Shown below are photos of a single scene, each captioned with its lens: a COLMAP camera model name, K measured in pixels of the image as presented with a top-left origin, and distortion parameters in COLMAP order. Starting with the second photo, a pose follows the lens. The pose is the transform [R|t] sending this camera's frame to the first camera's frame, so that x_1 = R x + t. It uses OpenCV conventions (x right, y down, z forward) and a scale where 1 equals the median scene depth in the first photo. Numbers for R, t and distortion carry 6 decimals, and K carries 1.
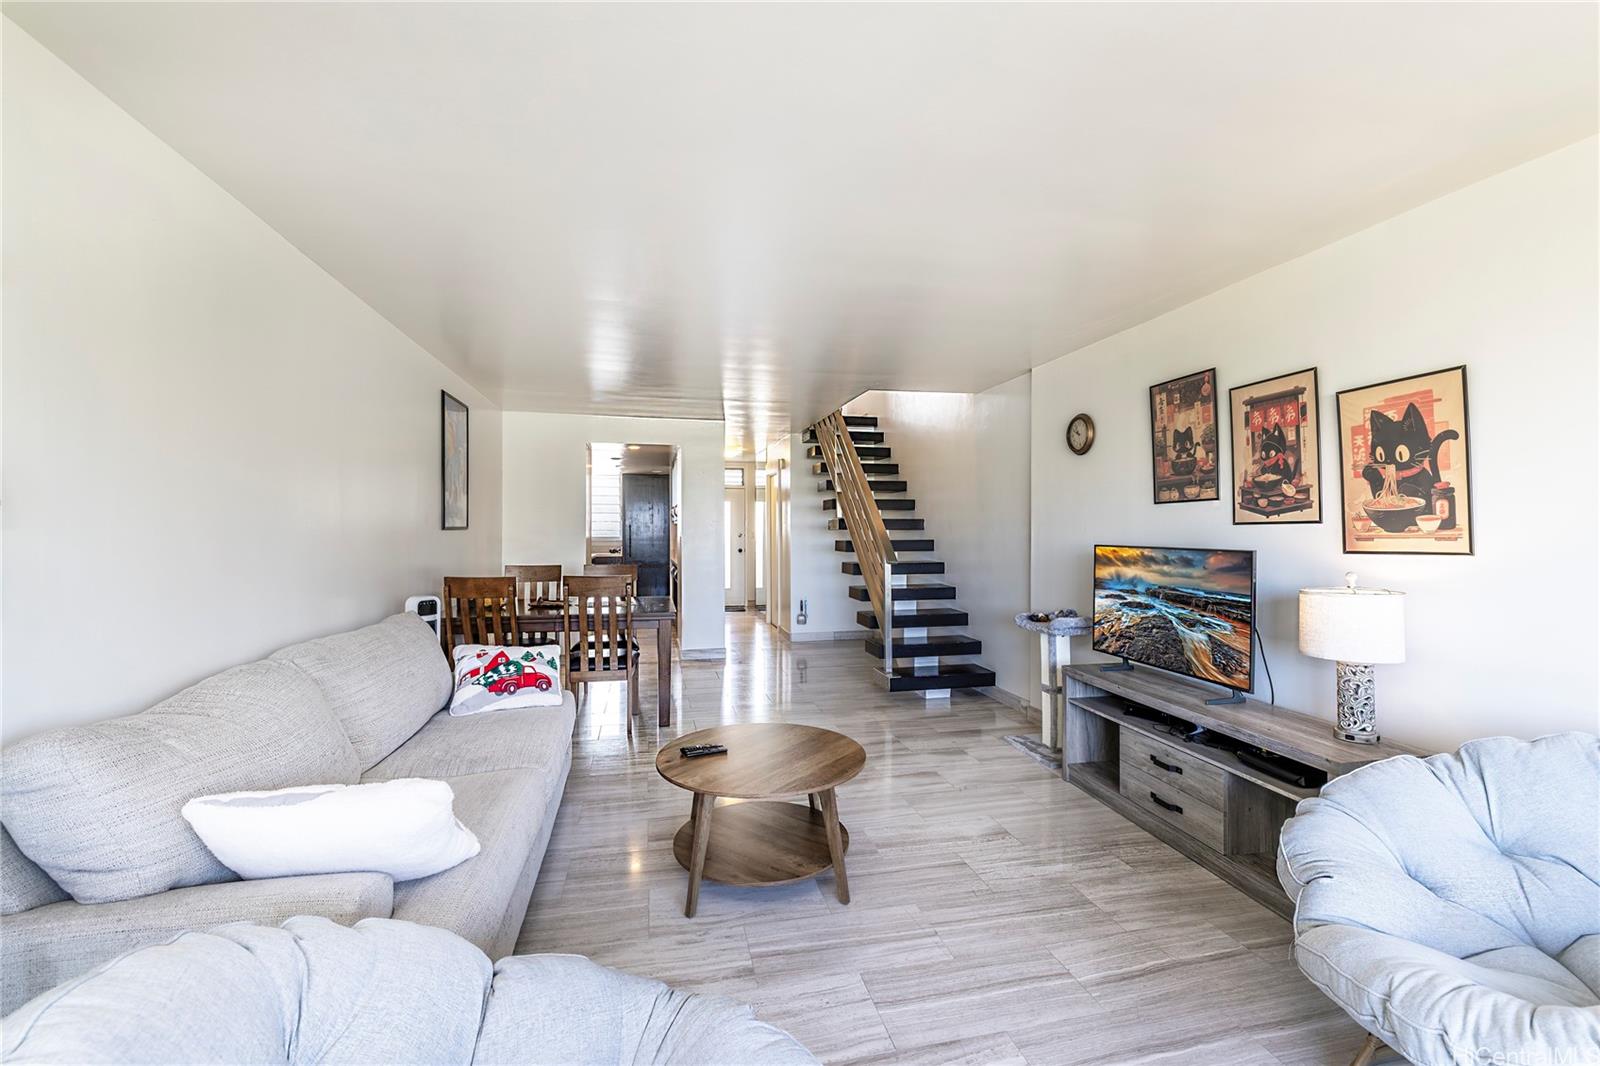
lens RADIAL K [[692.3, 0, 764.8], [0, 692.3, 529.1], [0, 0, 1]] dist [0.001531, 0.000121]
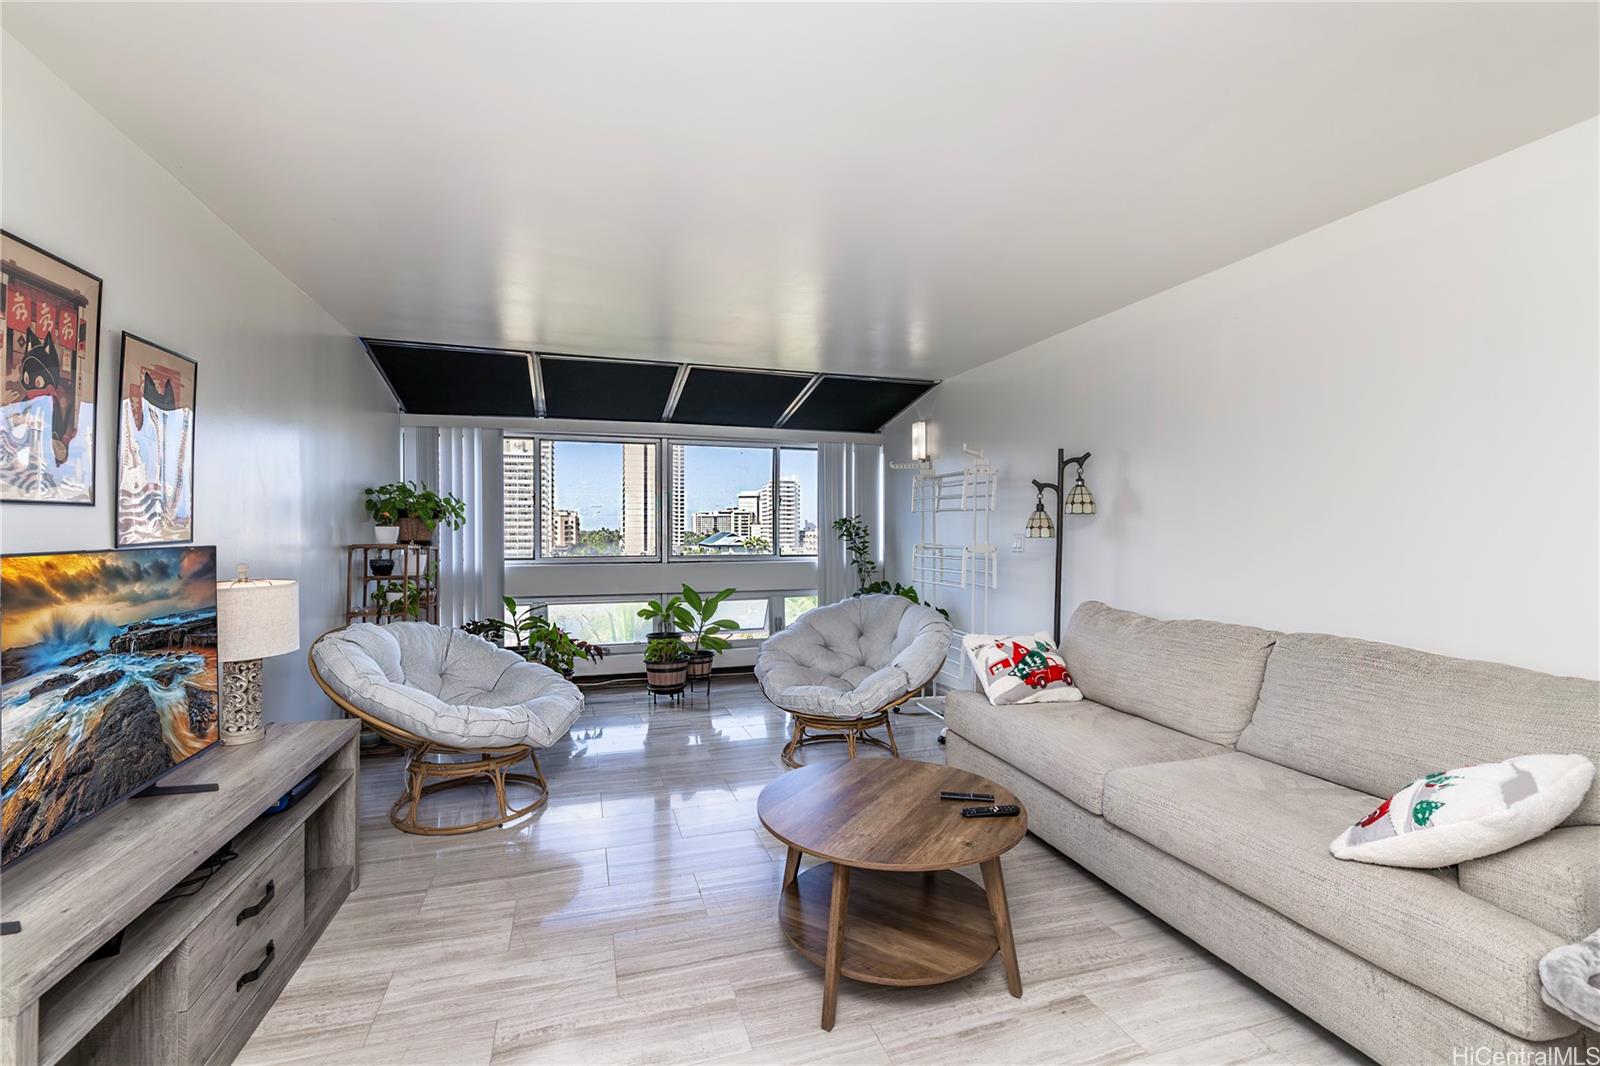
lens RADIAL K [[690.1, 0, 800.0], [0, 690.1, 533.0], [0, 0, 1]] dist [0.001113, -0.004704]
pose [[-0.996144, -0.001565, -0.087723, 0.138681], [-0.002163, 0.999975, 0.006723, 0.011602], [0.087710, 0.006886, -0.996122, 1.507168]]
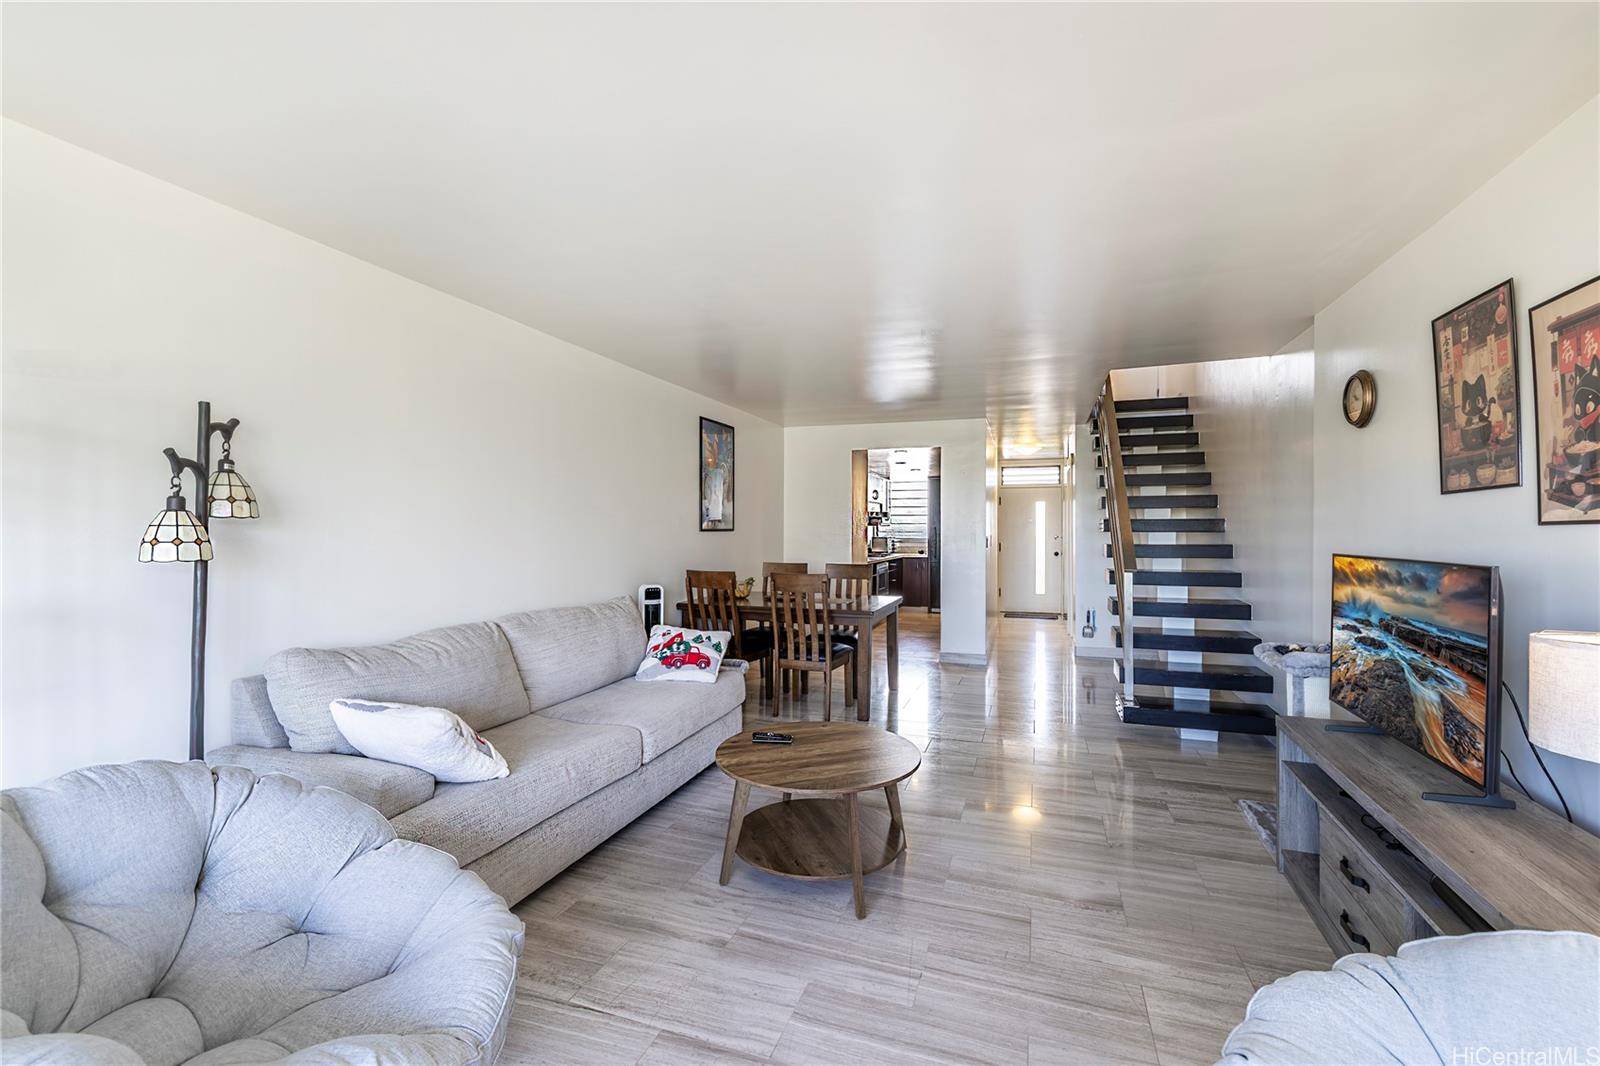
lens RADIAL K [[679.3, 0, 800.0], [0, 679.3, 533.0], [0, 0, 1]] dist [0.000424, -0.000278]
pose [[0.840593, 0.003052, -0.541658, 0.436574], [-0.001022, 0.999991, 0.004049, -0.001486], [0.541666, -0.002850, 0.840589, 0.122763]]
